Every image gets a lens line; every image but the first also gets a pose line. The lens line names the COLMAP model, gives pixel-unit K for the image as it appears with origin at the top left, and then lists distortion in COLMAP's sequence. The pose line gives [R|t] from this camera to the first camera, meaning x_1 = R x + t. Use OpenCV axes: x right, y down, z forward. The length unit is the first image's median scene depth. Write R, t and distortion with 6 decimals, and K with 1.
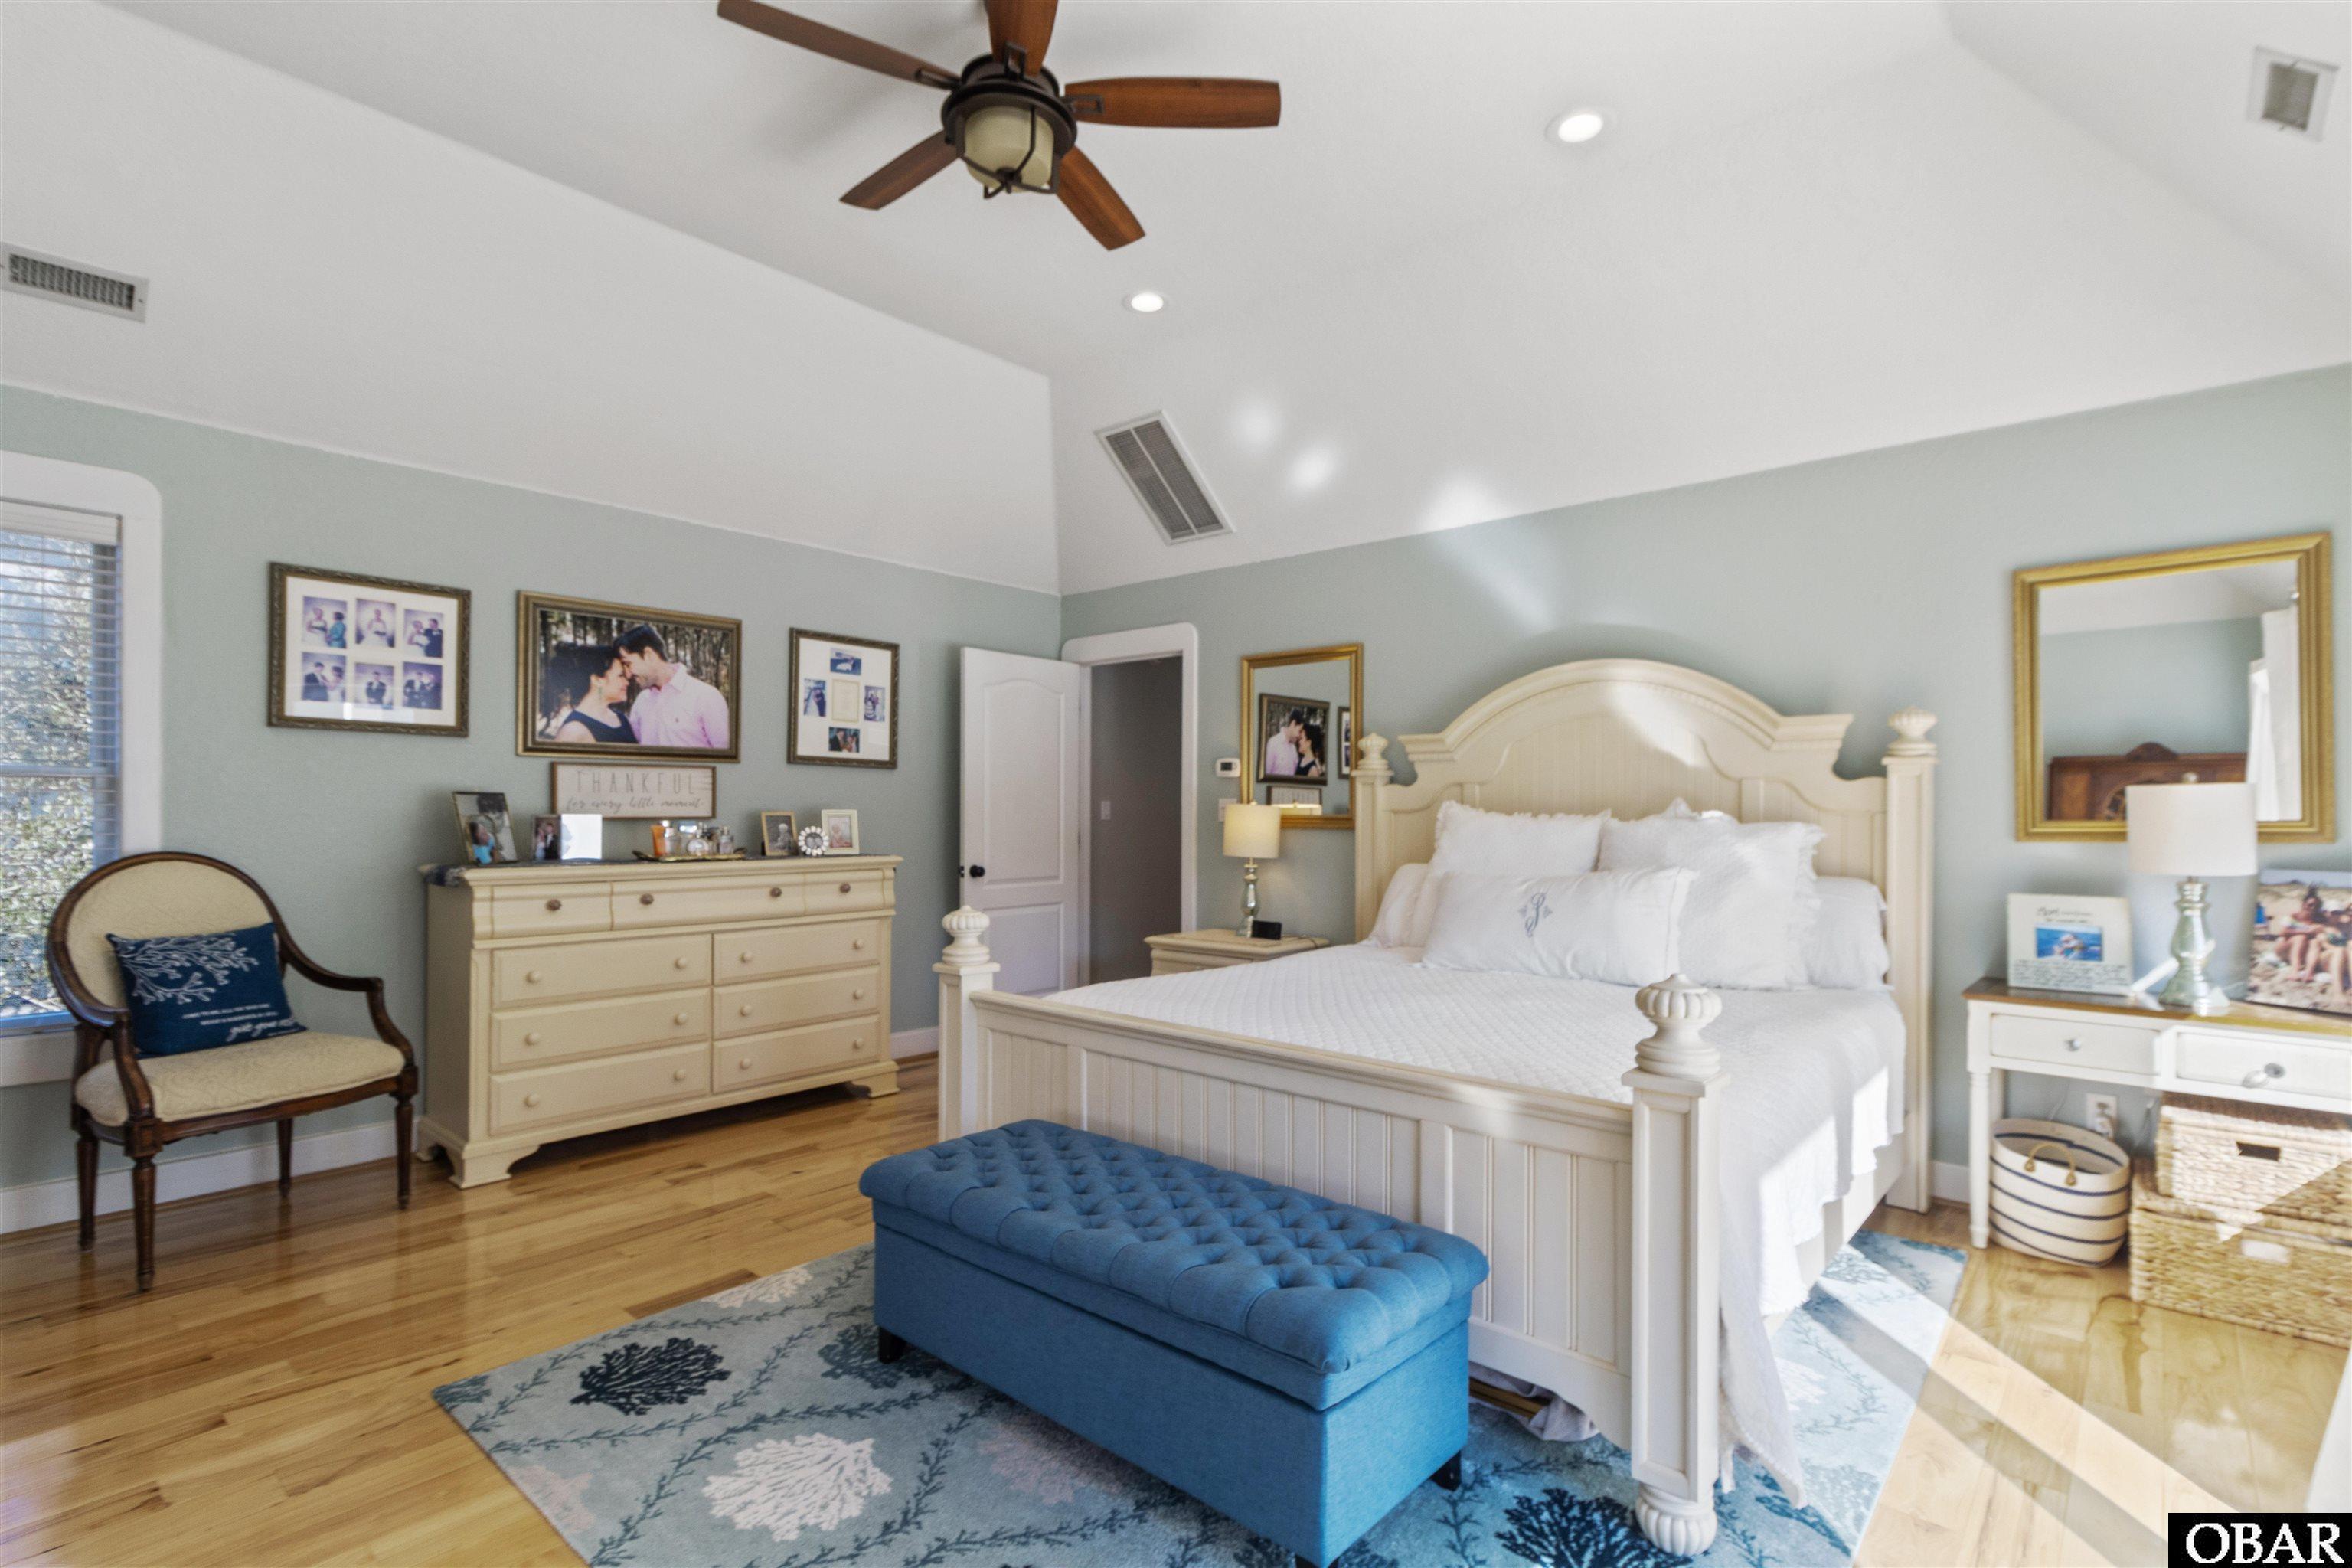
lens RADIAL K [[1115.9, 0, 1176.0], [0, 1115.9, 784.0], [0, 0, 1]] dist [-0.001517, -0.000553]
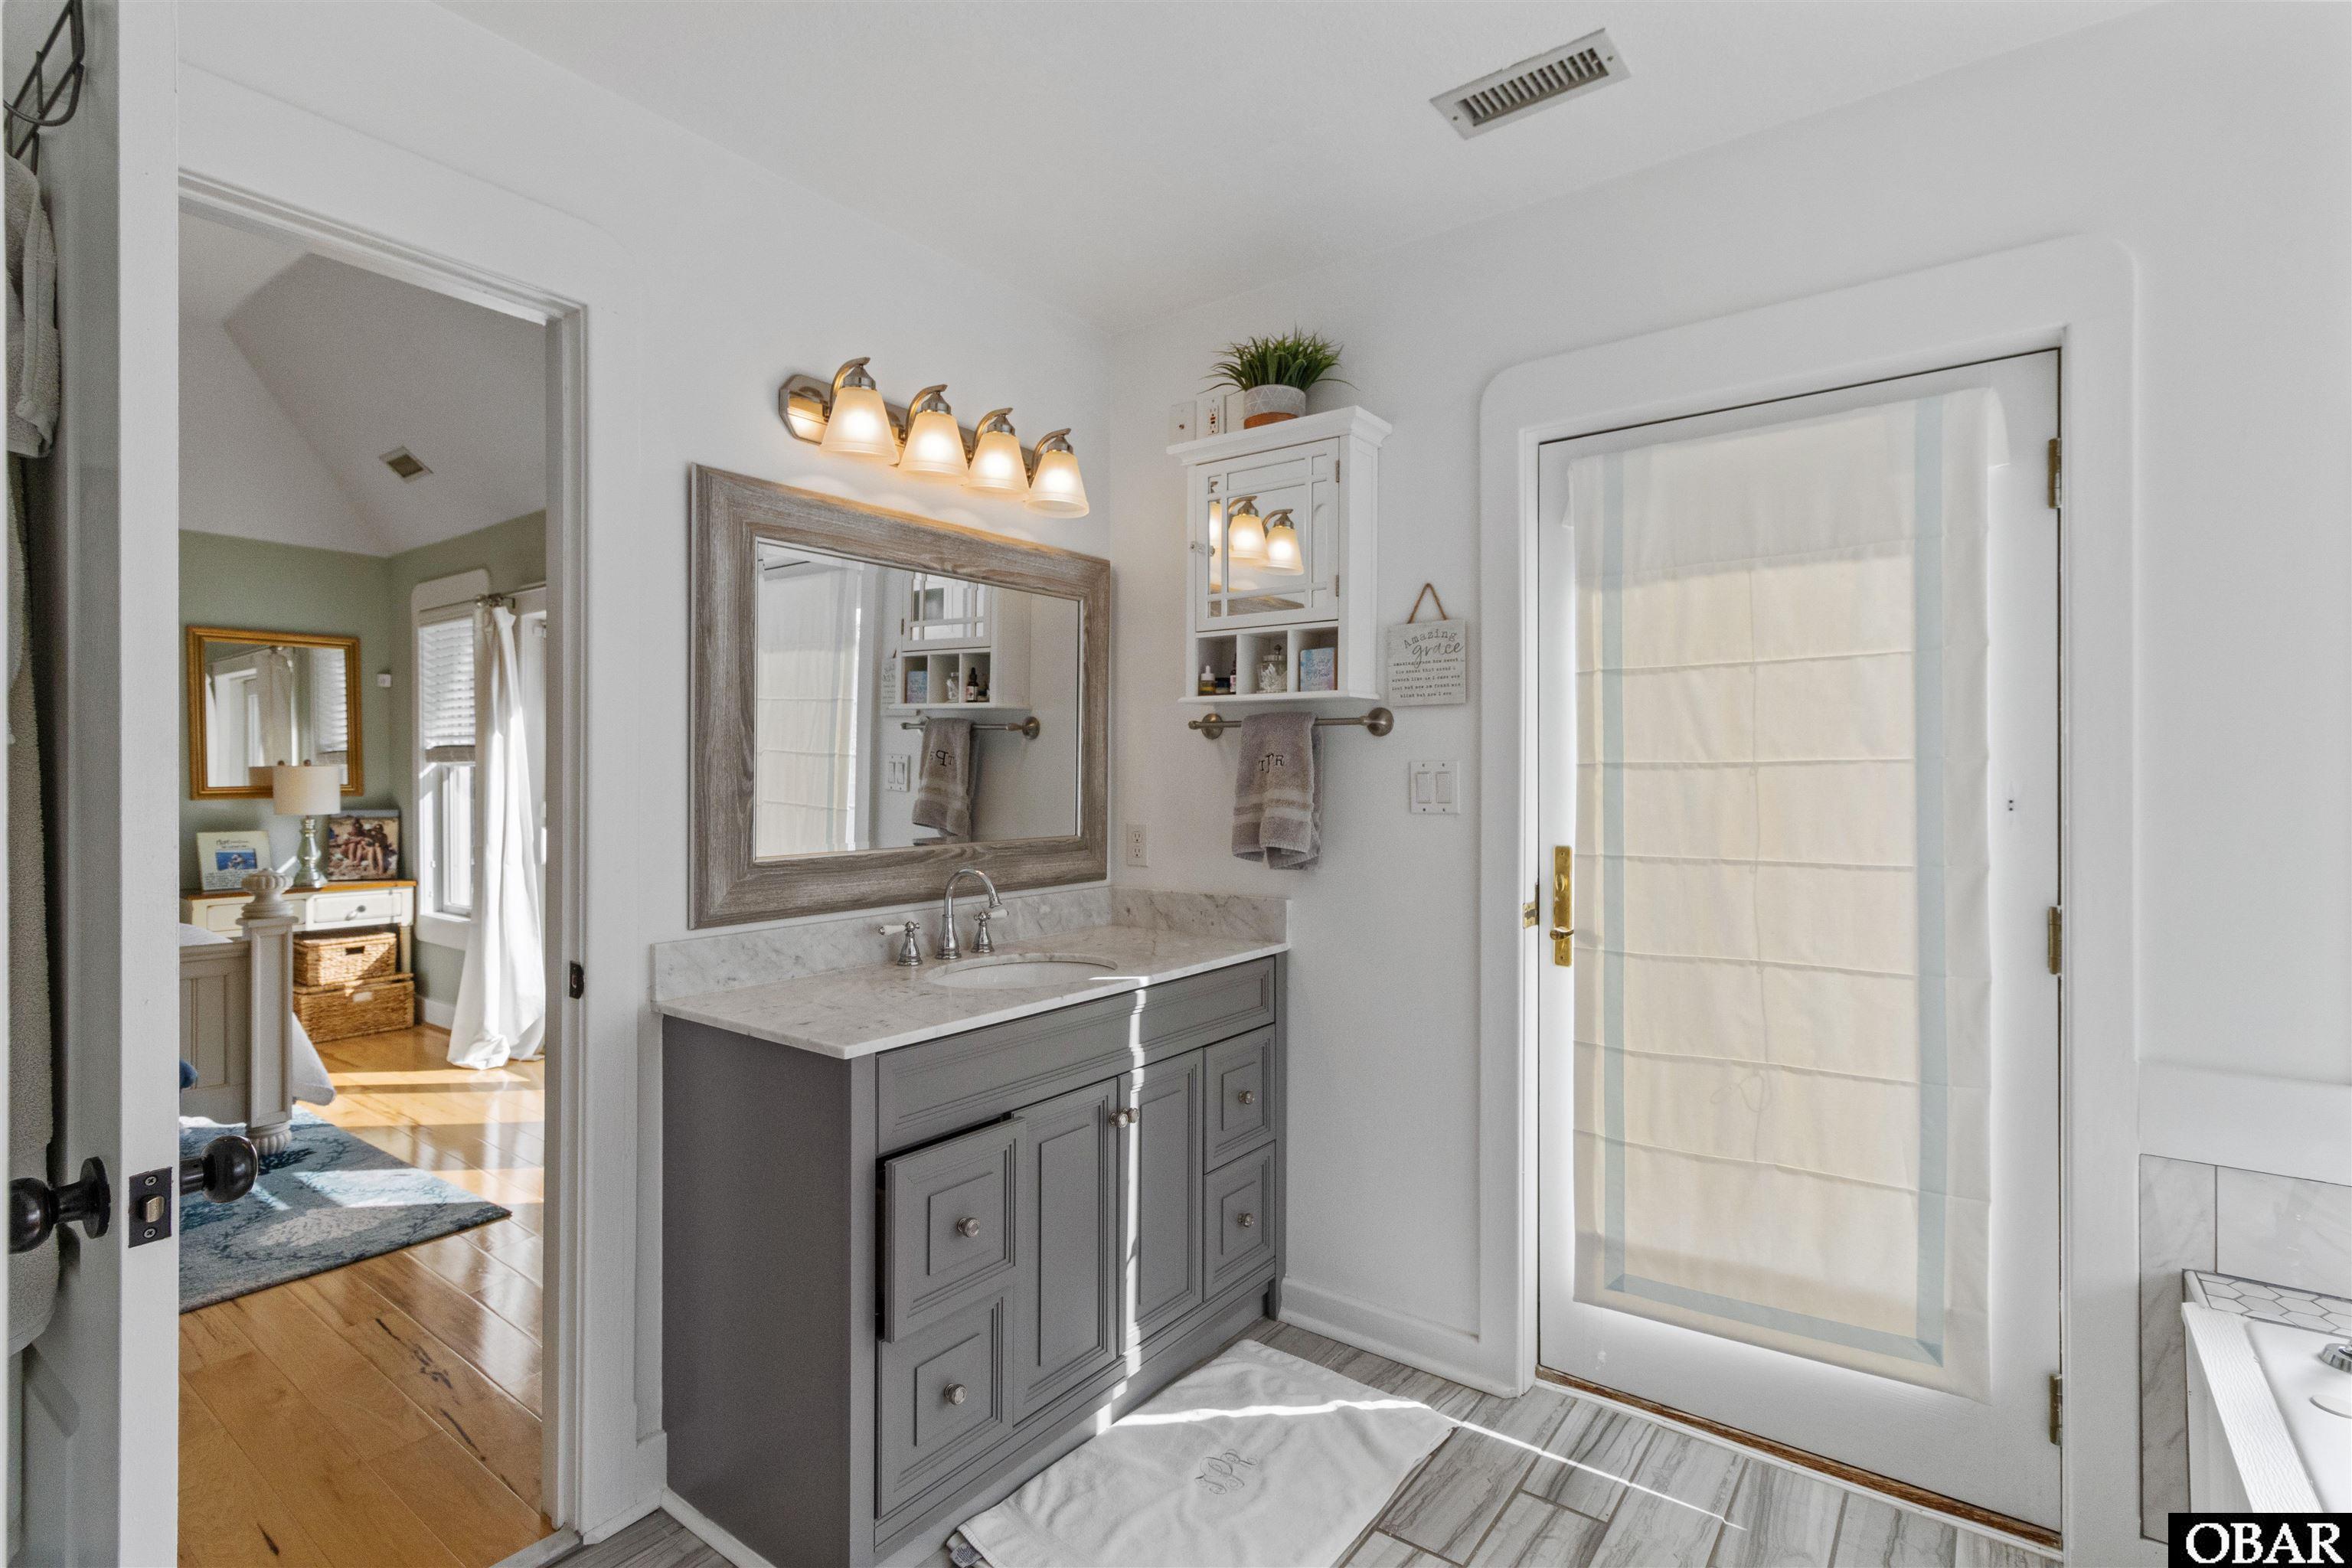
lens RADIAL K [[1115.9, 0, 1176.0], [0, 1115.9, 784.0], [0, 0, 1]] dist [-0.001517, -0.000553]
pose [[-0.086033, -0.009633, 0.996246, -1.058070], [-0.024701, 0.999667, 0.007533, -0.017747], [-0.995986, -0.023960, -0.086242, -0.263501]]
